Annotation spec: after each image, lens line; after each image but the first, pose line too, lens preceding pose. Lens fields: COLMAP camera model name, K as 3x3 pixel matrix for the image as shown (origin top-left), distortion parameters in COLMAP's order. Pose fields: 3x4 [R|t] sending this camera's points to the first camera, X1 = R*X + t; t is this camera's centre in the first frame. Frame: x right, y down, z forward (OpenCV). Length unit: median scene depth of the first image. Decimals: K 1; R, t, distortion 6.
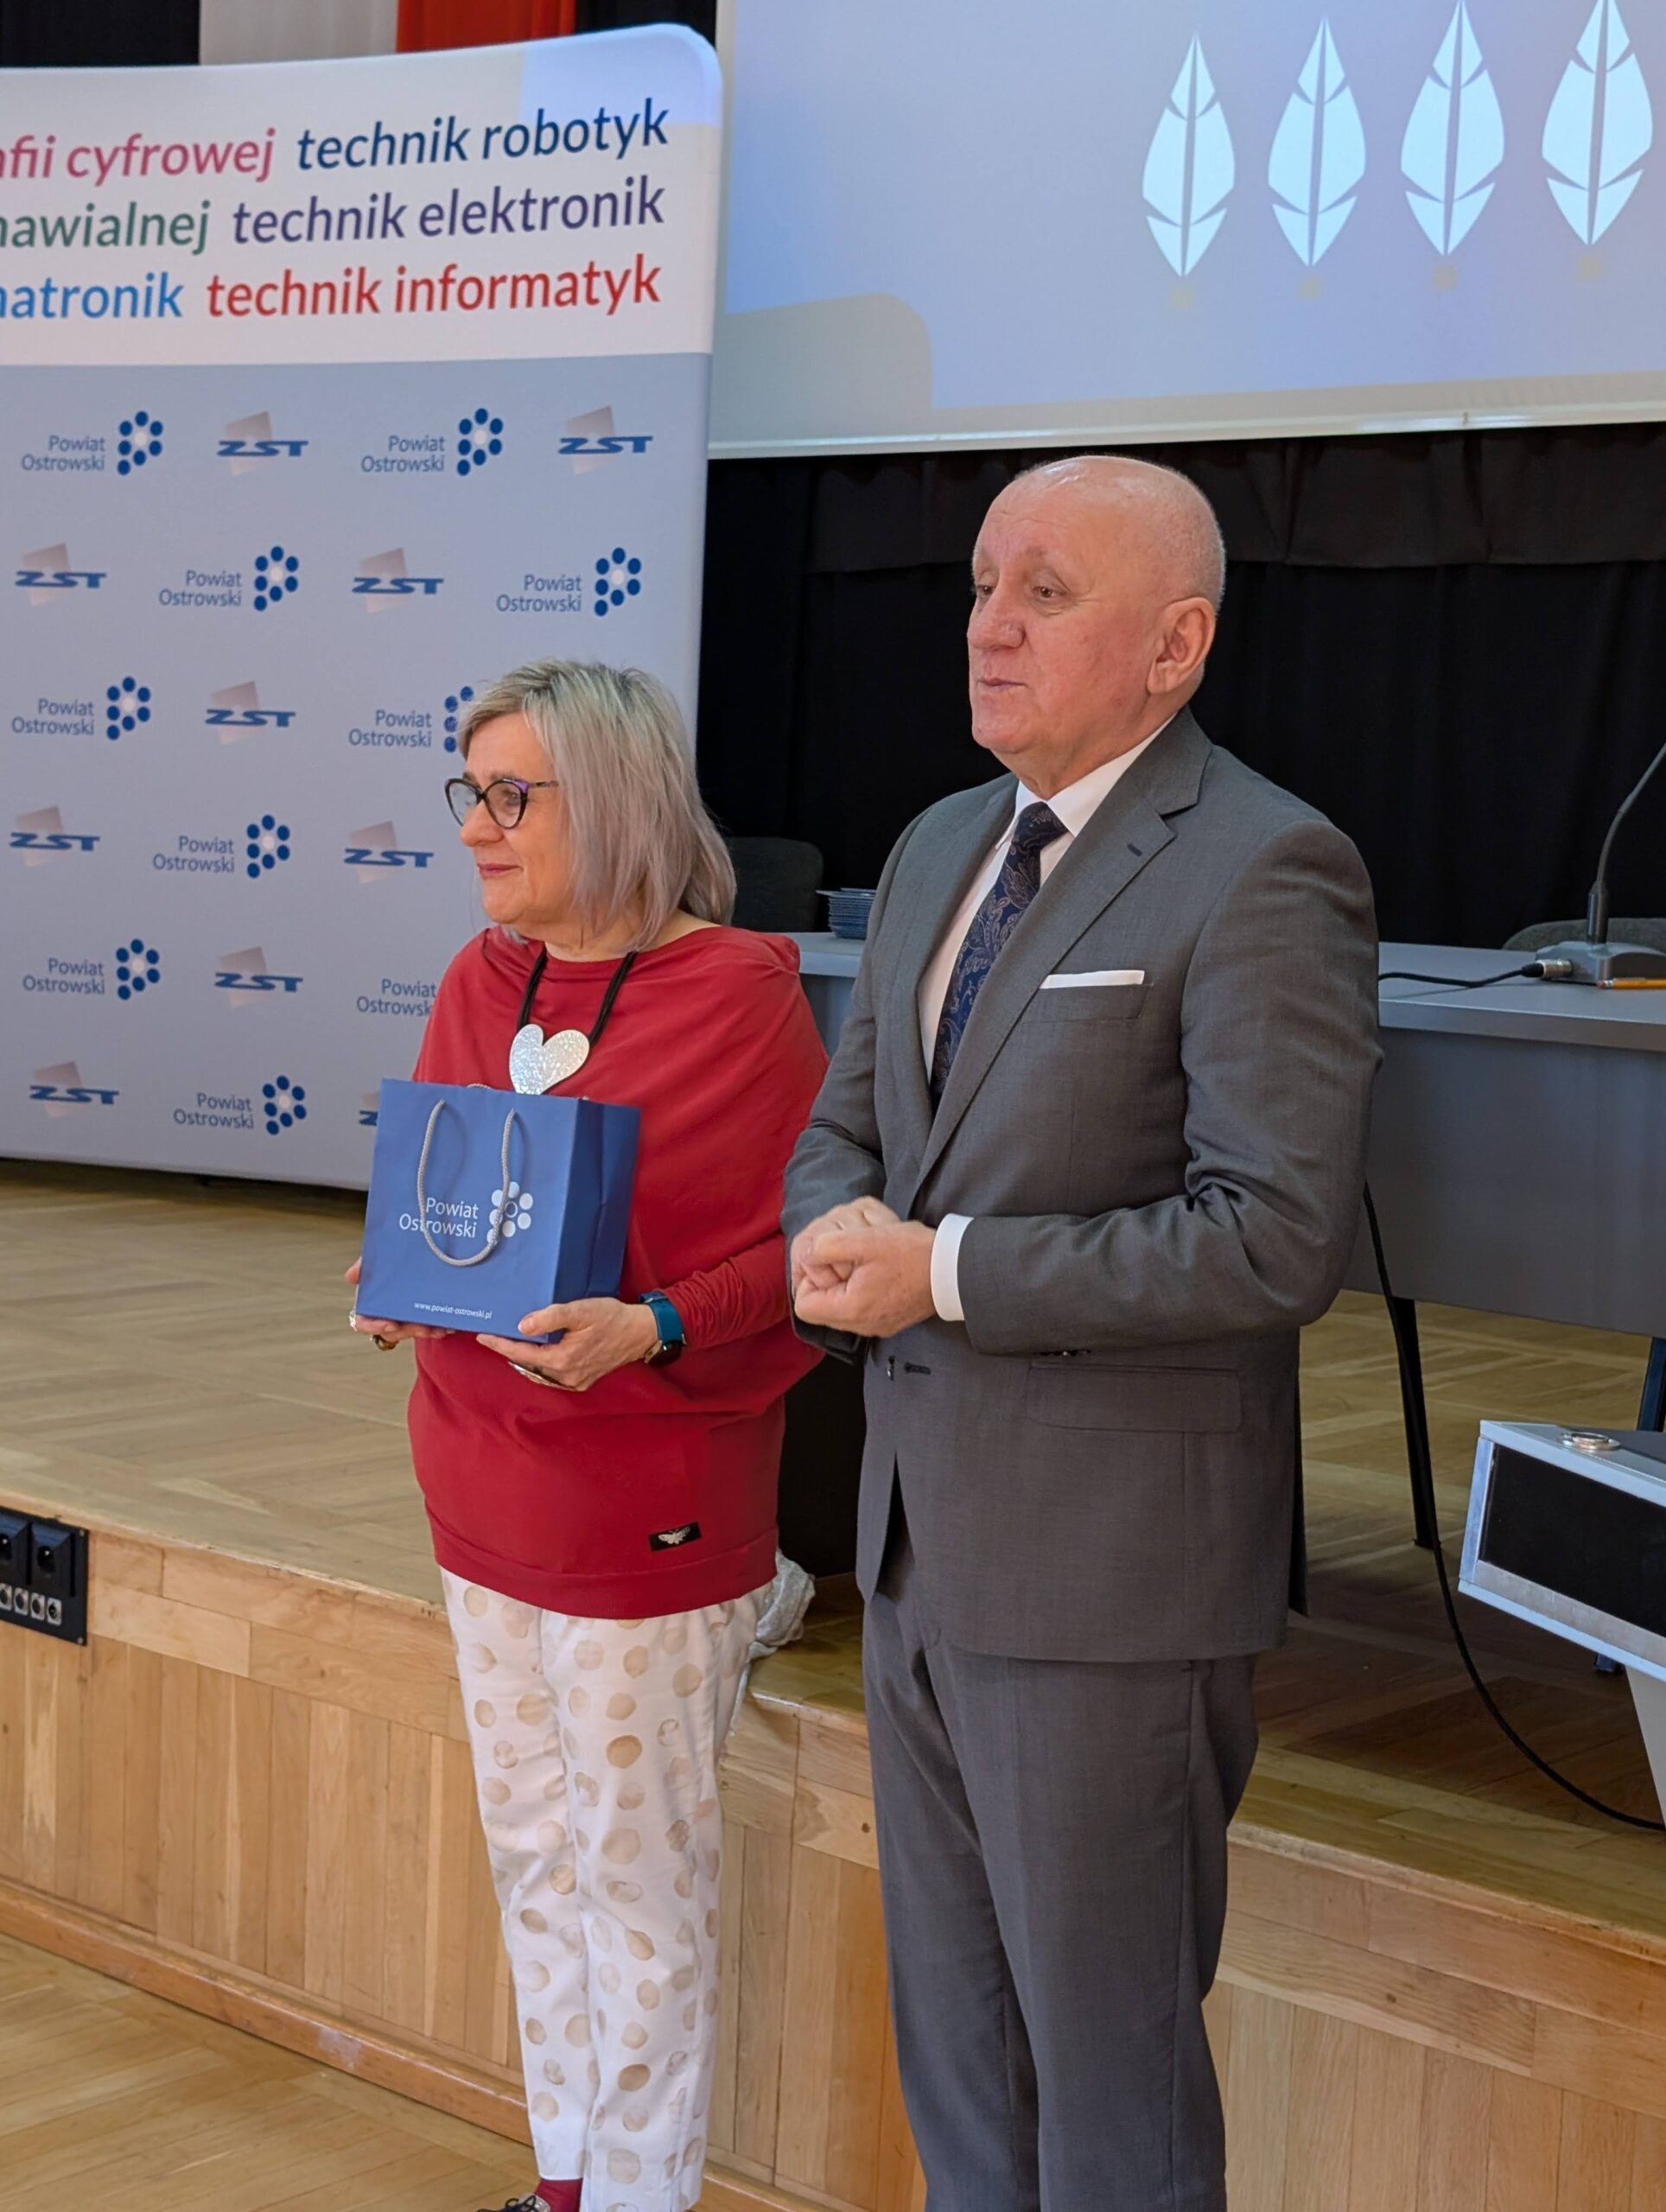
lens RADIAL K [[3594.7, 0, 833.0], [0, 3594.7, 1106.0], [0, 0, 1]] dist [0.289543, -1.436180]
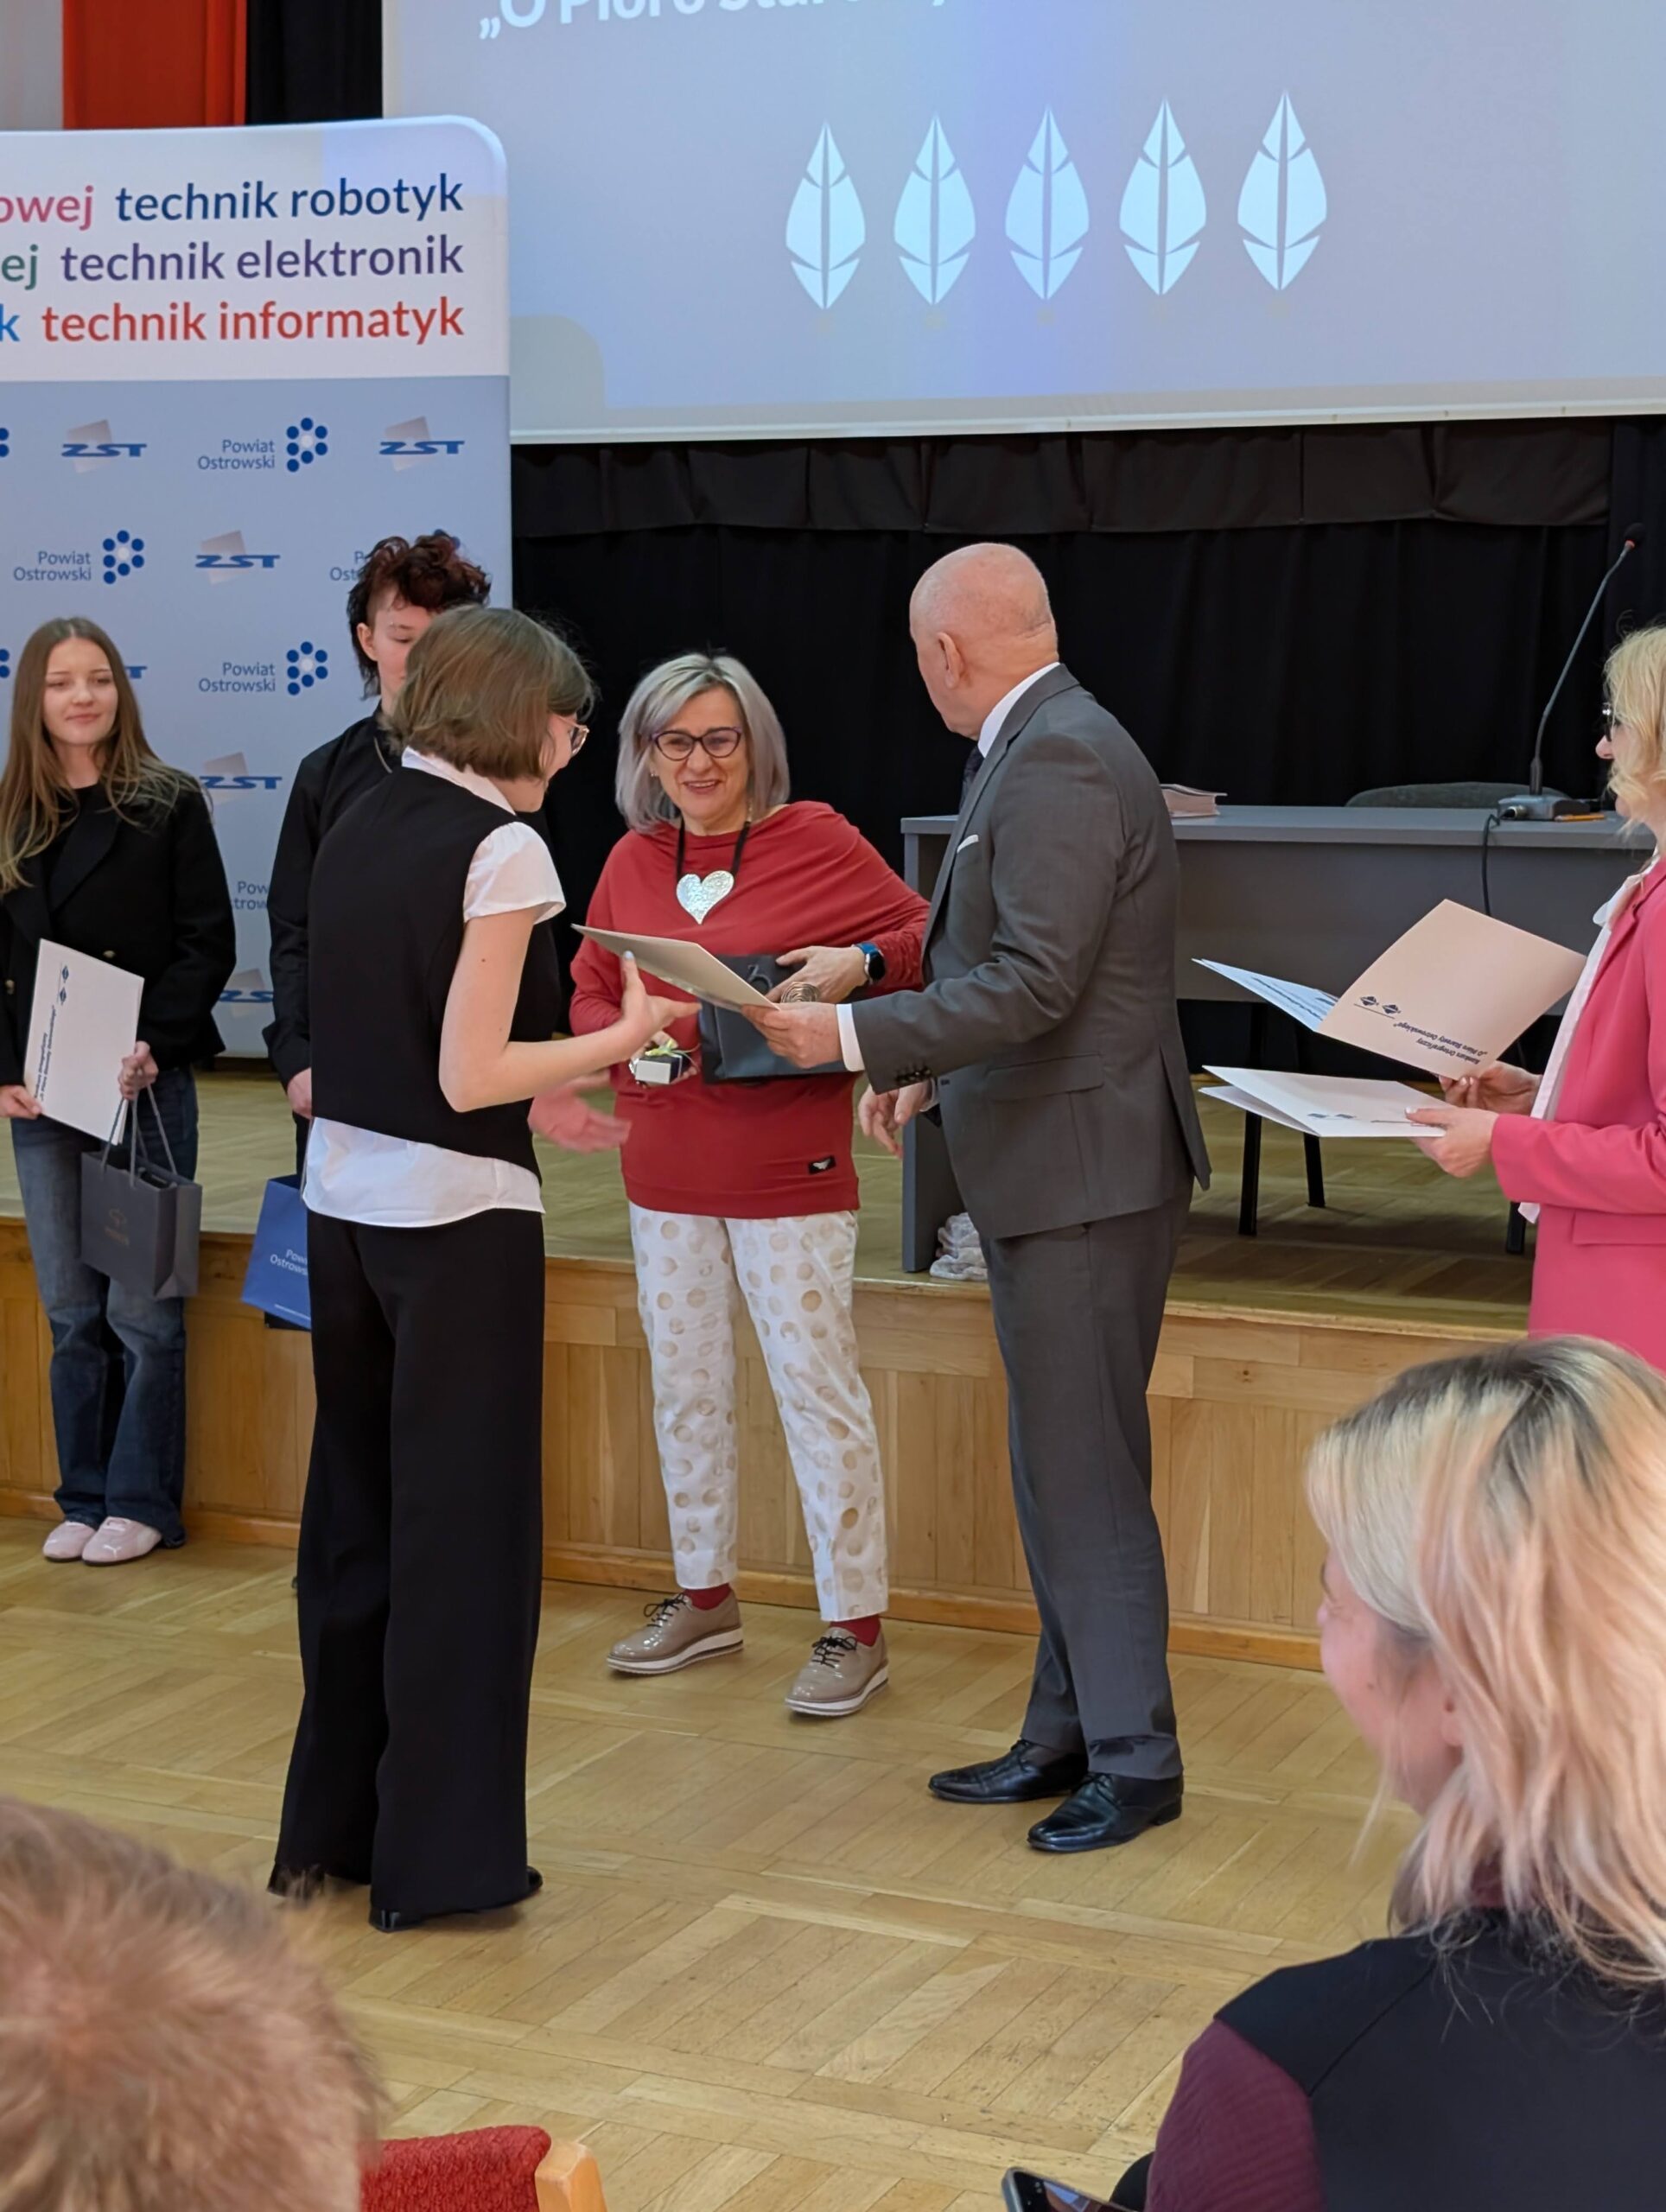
lens RADIAL K [[3644.4, 0, 869.5], [0, 3644.4, 1115.9], [0, 0, 1]] dist [0.192216, -0.994086]
pose [[0.952418, -0.066867, 0.297369, -0.300358], [0.058108, 0.997579, 0.038207, 0.009212], [-0.299204, -0.019110, 0.953998, -0.258710]]
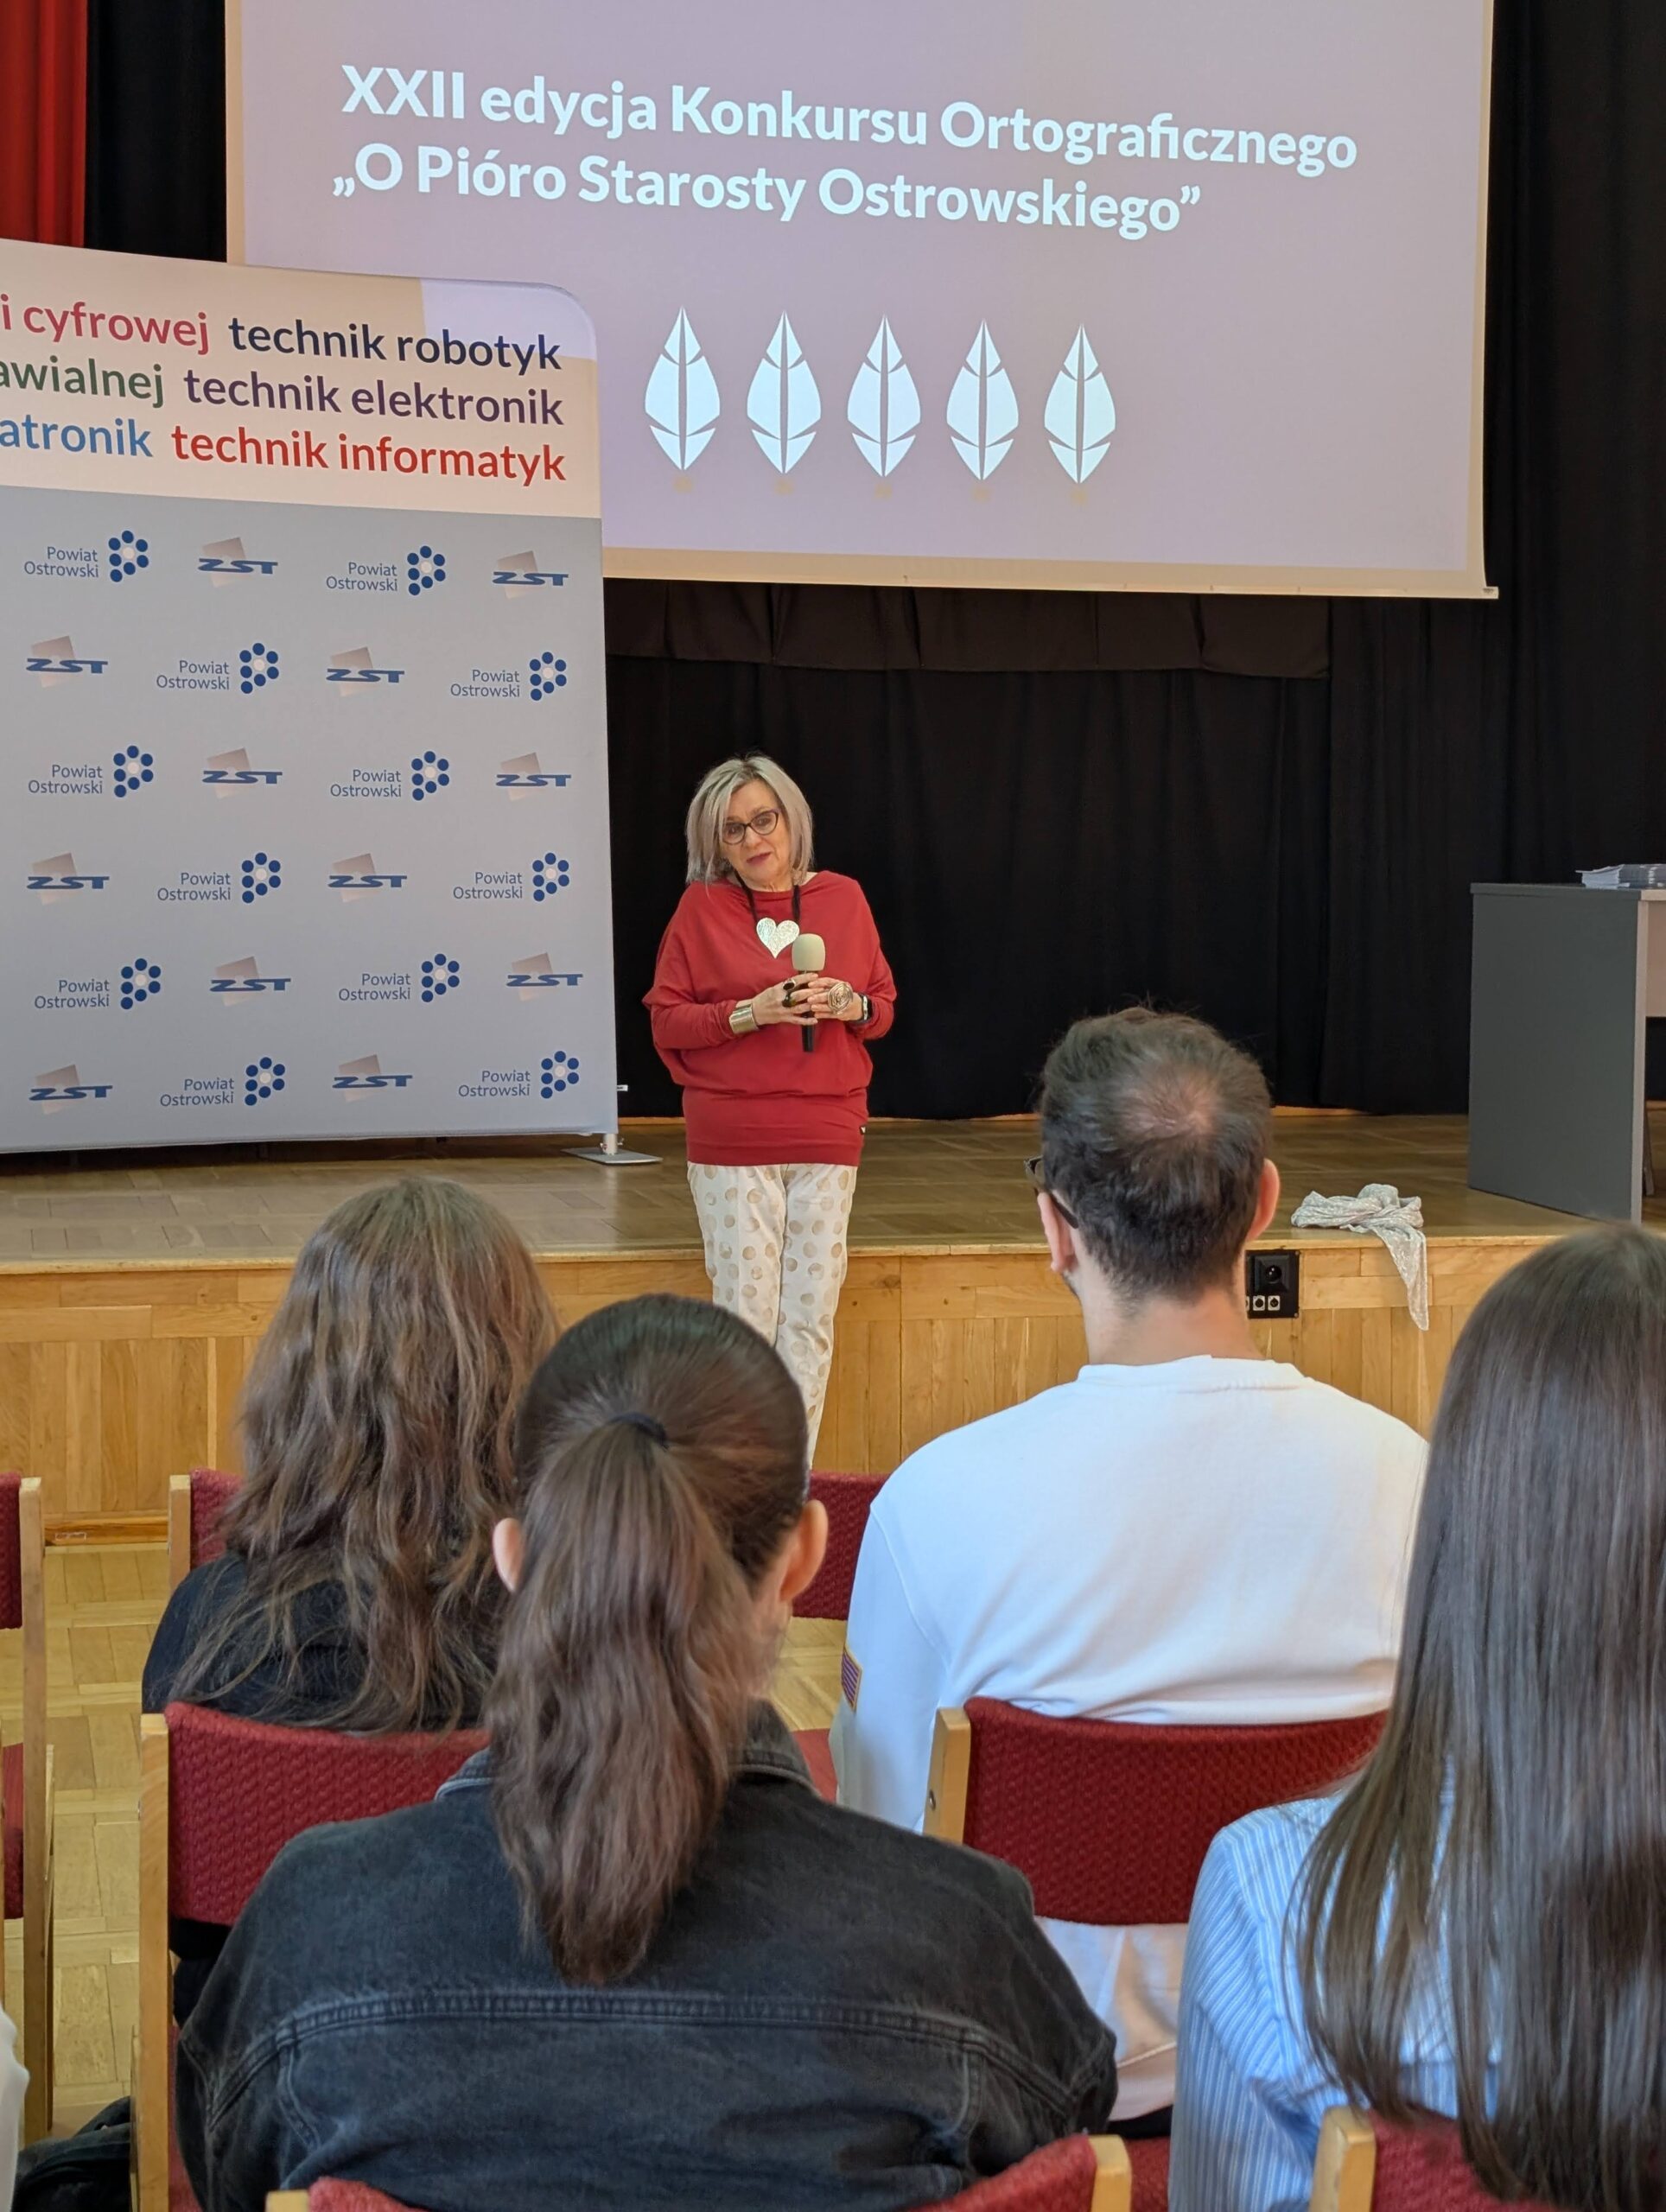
lens RADIAL K [[3655.0, 0, 900.1], [0, 3655.0, 1103.9], [0, 0, 1]] dist [0.155346, -0.784329]
pose [[0.557892, -0.093770, 0.824599, -1.133158], [0.087262, 0.994717, 0.054076, -0.044030], [-0.825313, 0.041787, 0.563127, 0.093957]]
